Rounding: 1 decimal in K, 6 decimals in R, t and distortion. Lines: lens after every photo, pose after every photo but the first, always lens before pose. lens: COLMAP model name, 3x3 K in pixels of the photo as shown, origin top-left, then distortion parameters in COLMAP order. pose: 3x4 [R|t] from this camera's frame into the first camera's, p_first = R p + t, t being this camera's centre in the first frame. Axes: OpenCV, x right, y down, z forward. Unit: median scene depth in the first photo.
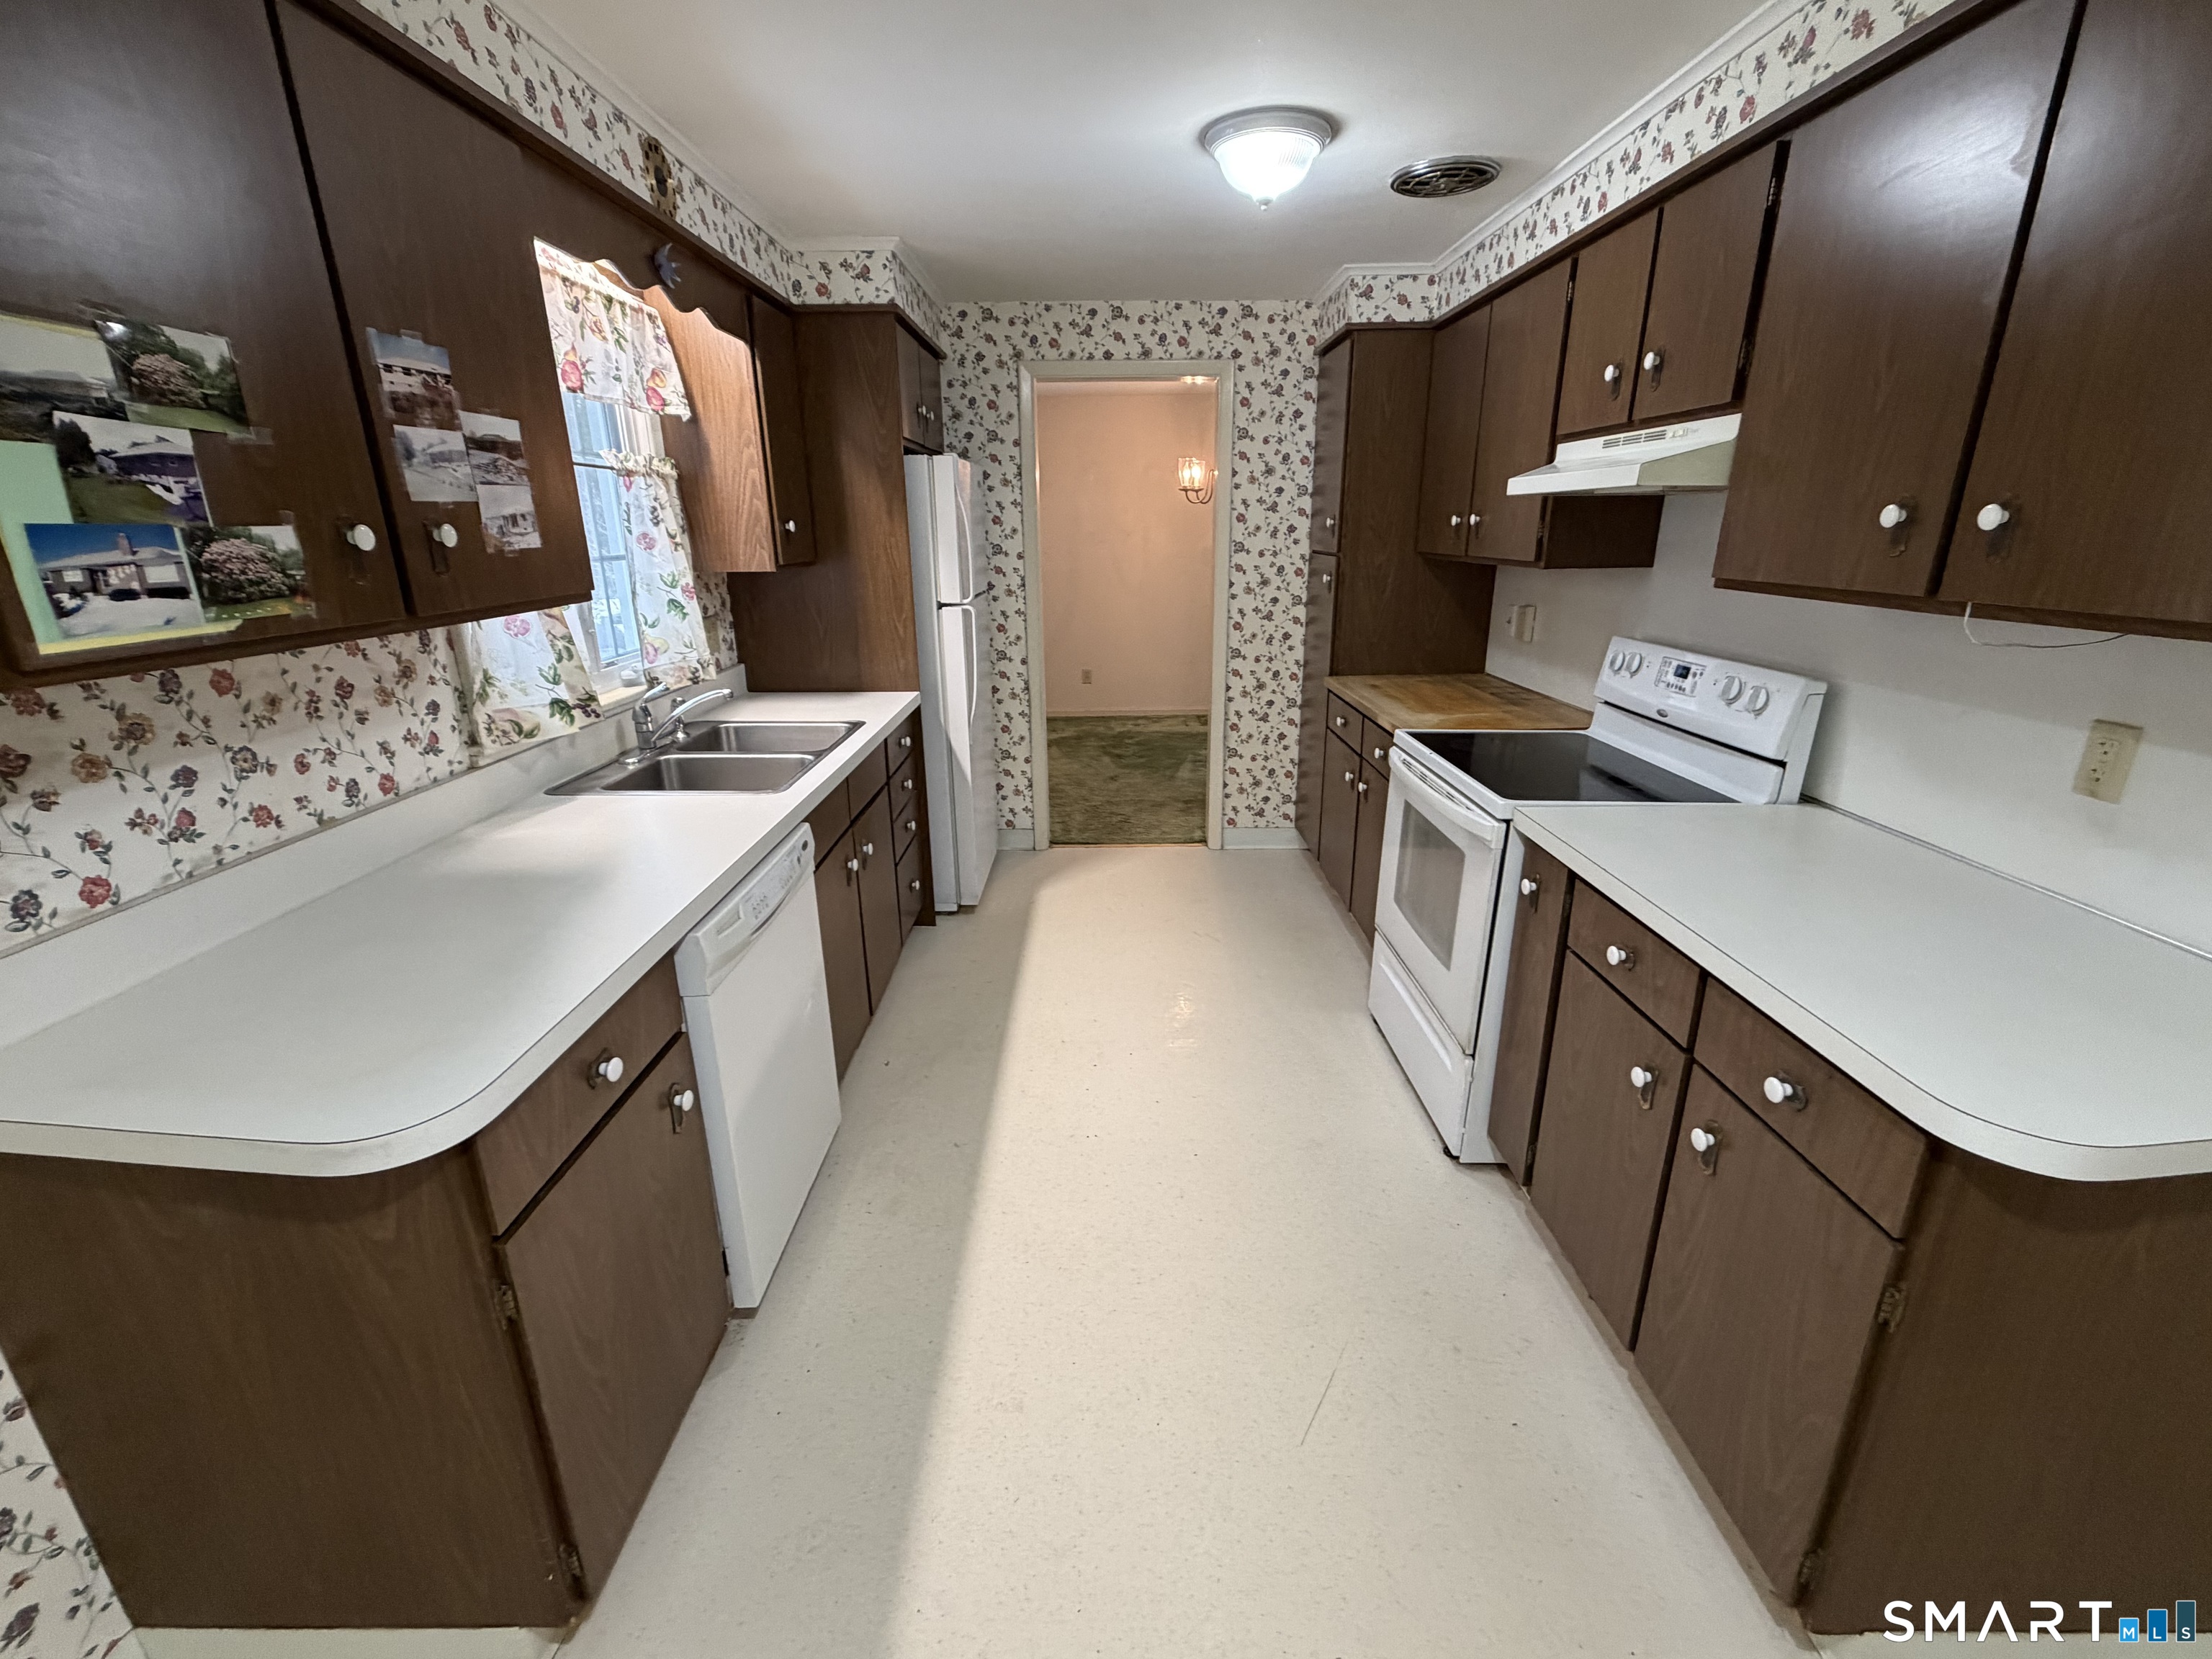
lens RADIAL K [[952.6, 0, 1100.7], [0, 952.6, 832.5], [0, 0, 1]] dist [-0.000109, 0.000031]
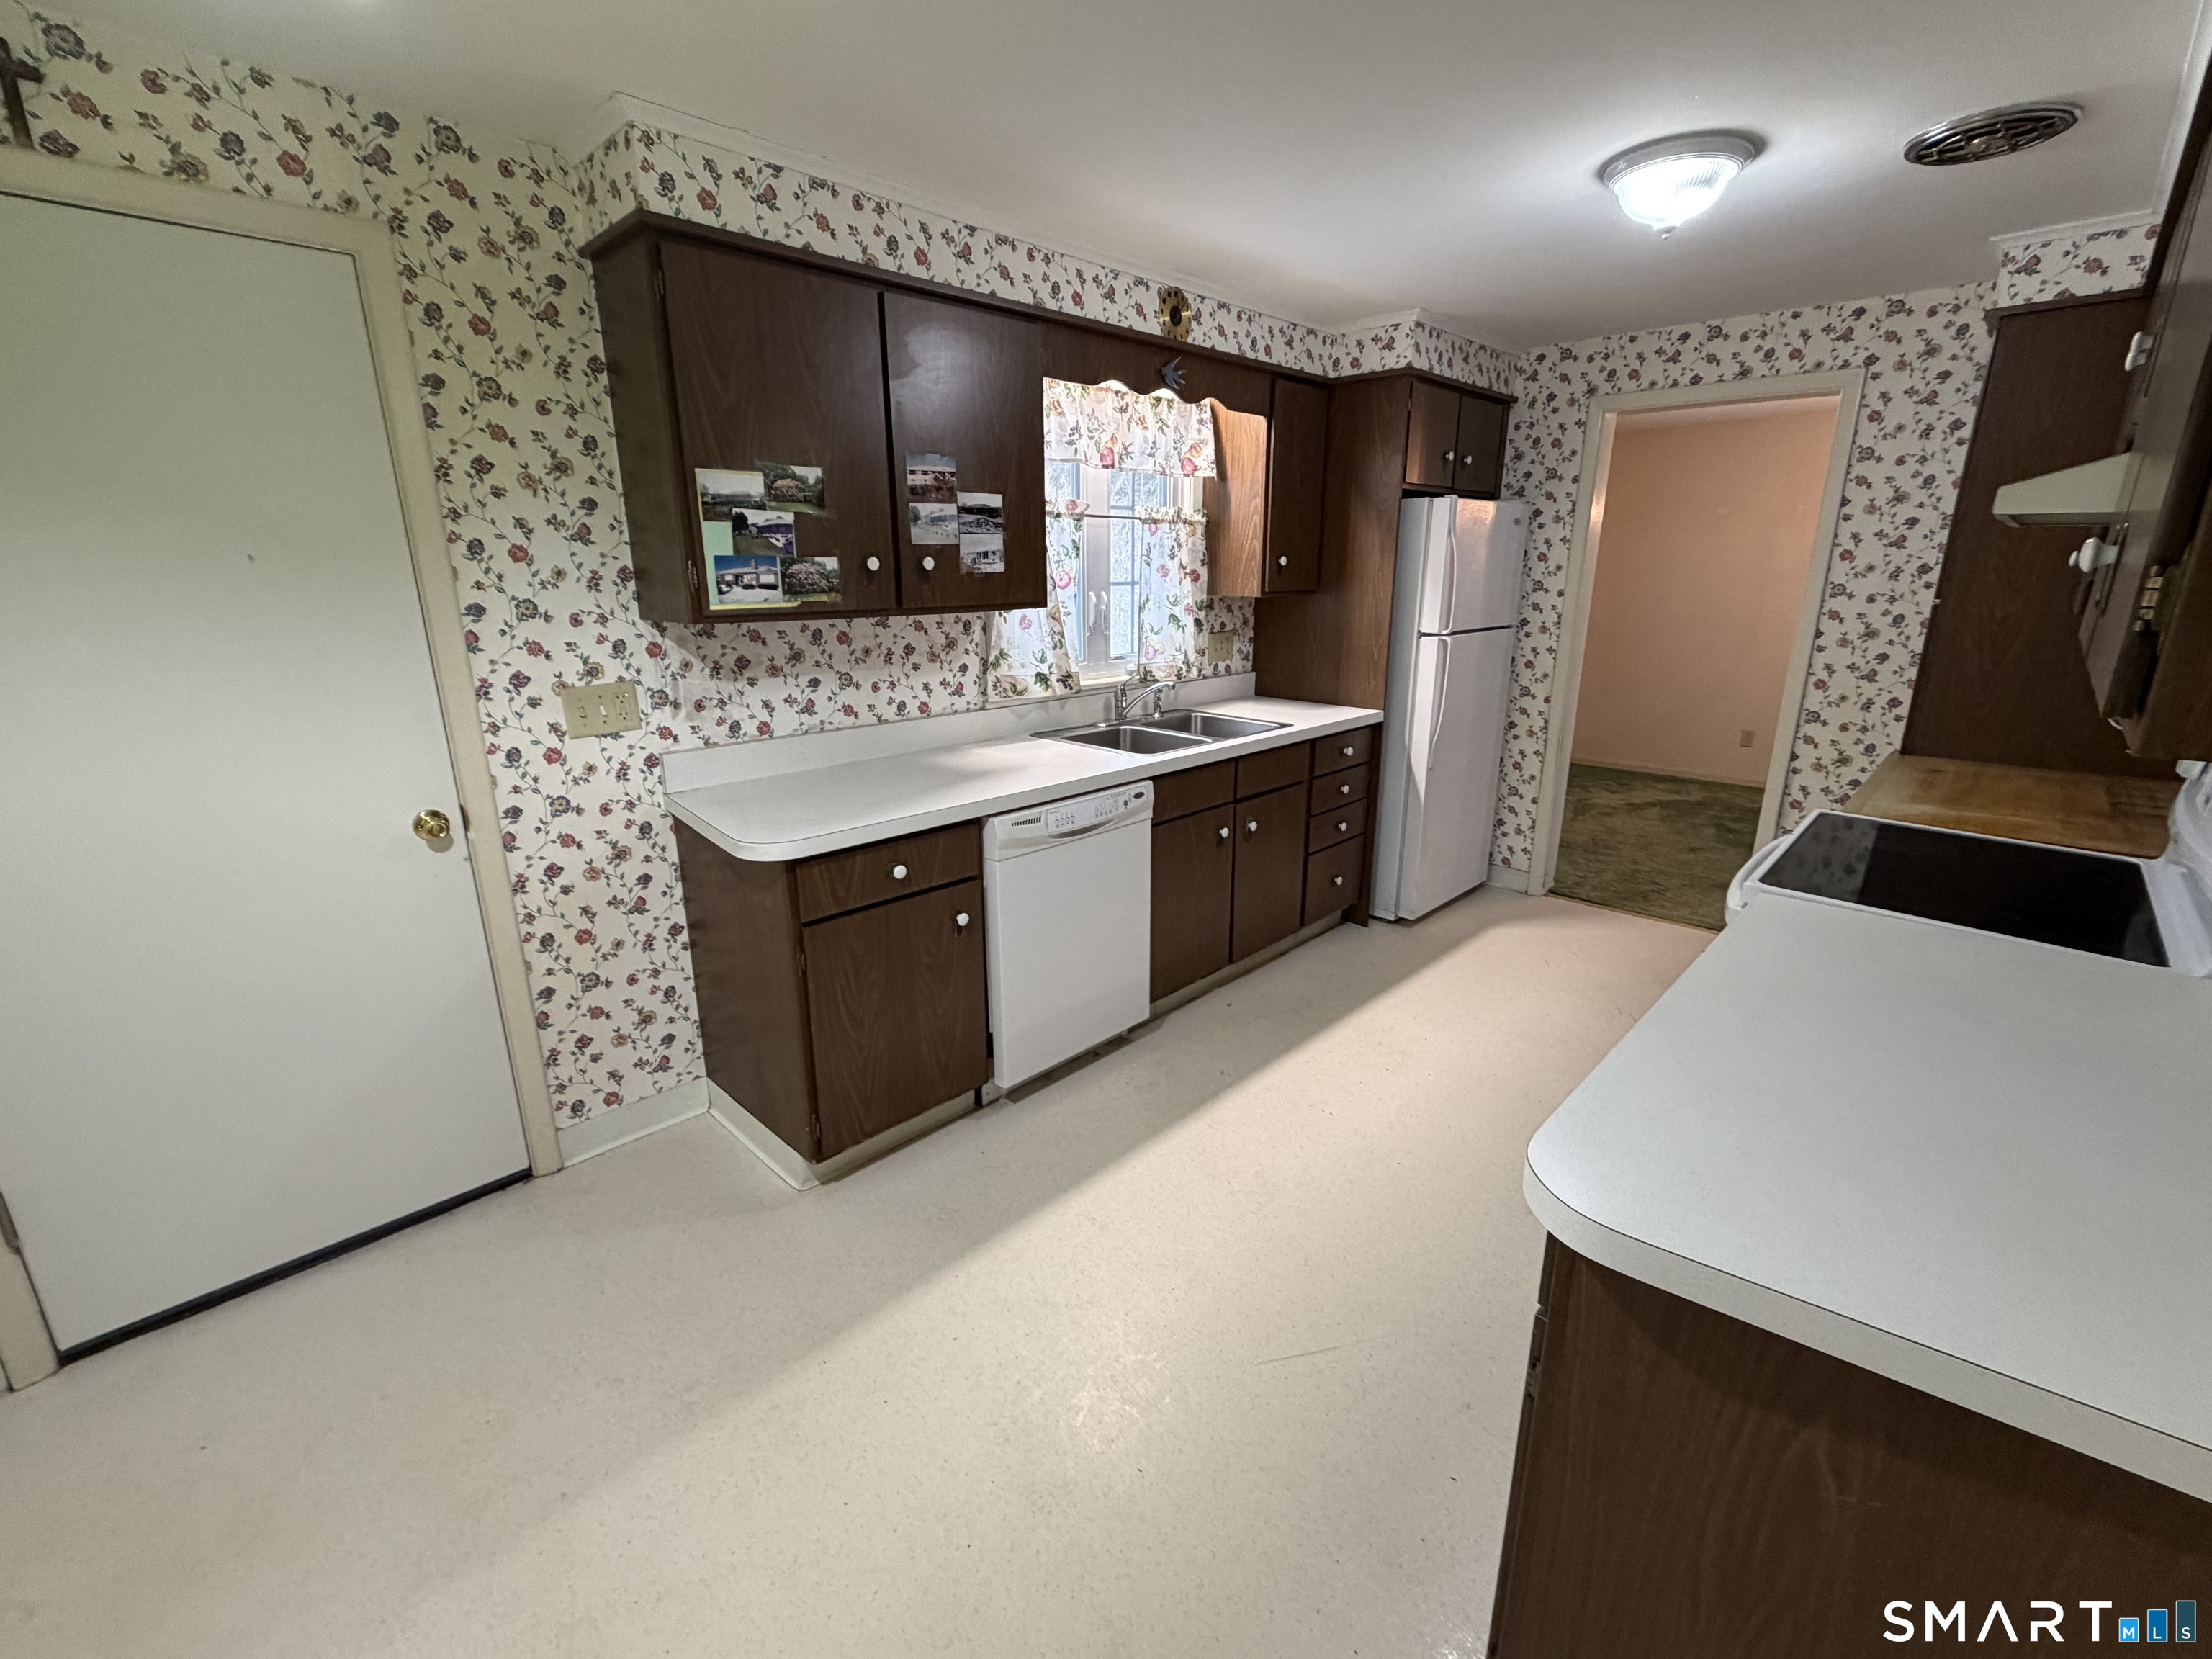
lens RADIAL K [[952.6, 0, 1100.7], [0, 952.6, 832.5], [0, 0, 1]] dist [-0.000109, 0.000031]
pose [[0.717521, 0.196997, -0.668098, 0.589591], [-0.220357, 0.974108, 0.050570, 0.009612], [0.660762, 0.110935, 0.742353, -0.028870]]
